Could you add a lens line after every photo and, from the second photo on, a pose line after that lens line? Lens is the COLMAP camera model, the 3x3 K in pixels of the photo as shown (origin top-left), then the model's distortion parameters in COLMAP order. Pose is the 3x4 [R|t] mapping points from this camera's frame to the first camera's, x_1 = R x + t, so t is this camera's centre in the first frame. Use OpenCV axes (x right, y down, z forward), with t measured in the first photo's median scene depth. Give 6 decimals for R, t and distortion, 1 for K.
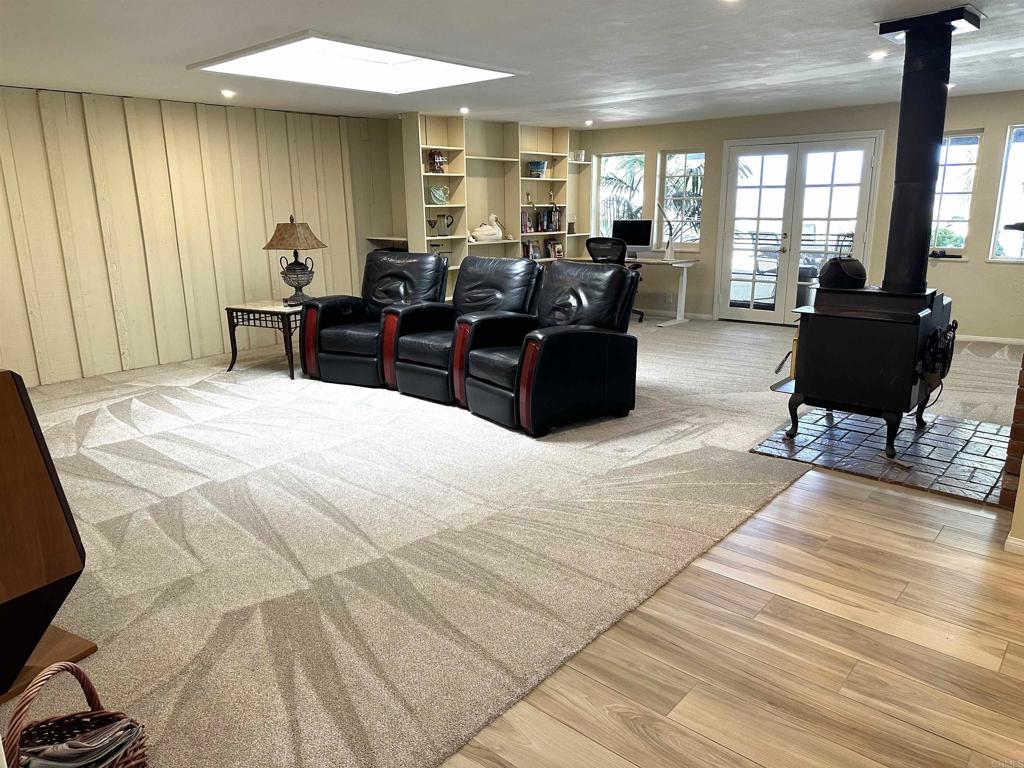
lens RADIAL K [[713.4, 0, 512.0], [0, 713.4, 384.0], [0, 0, 1]] dist [0.148234, -0.333261]
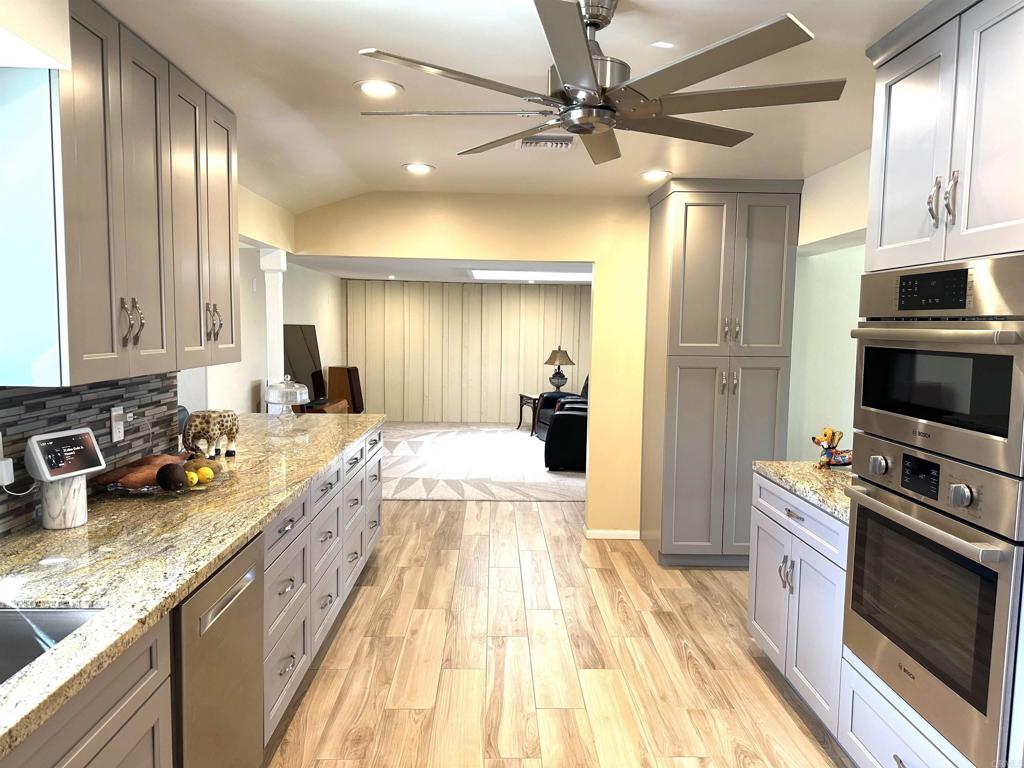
lens RADIAL K [[713.4, 0, 512.0], [0, 713.4, 384.0], [0, 0, 1]] dist [0.148234, -0.333261]
pose [[0.685856, 0.076665, -0.723688, 0.851550], [-0.199515, 0.976142, -0.085675, 0.024335], [0.699854, 0.203147, 0.684789, -0.223633]]
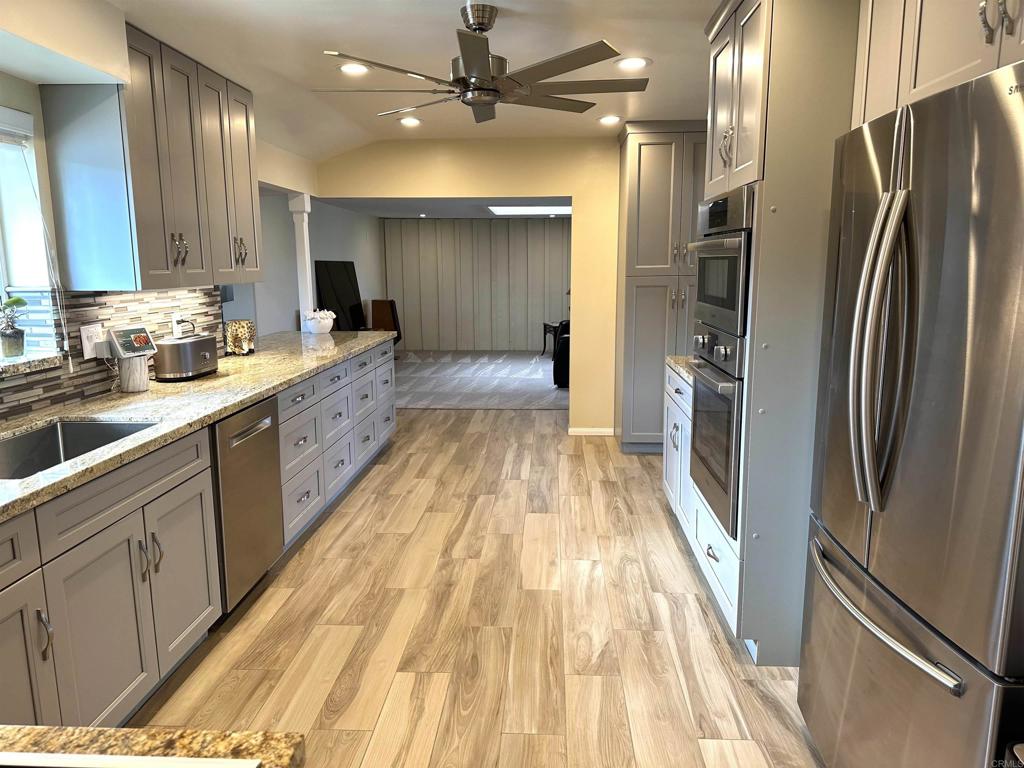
lens RADIAL K [[713.4, 0, 512.0], [0, 713.4, 384.0], [0, 0, 1]] dist [0.148234, -0.333261]
pose [[0.626784, 0.132936, -0.767770, 1.017321], [-0.190754, 0.981535, 0.014222, 0.041987], [0.755483, 0.137541, 0.640568, -0.255773]]
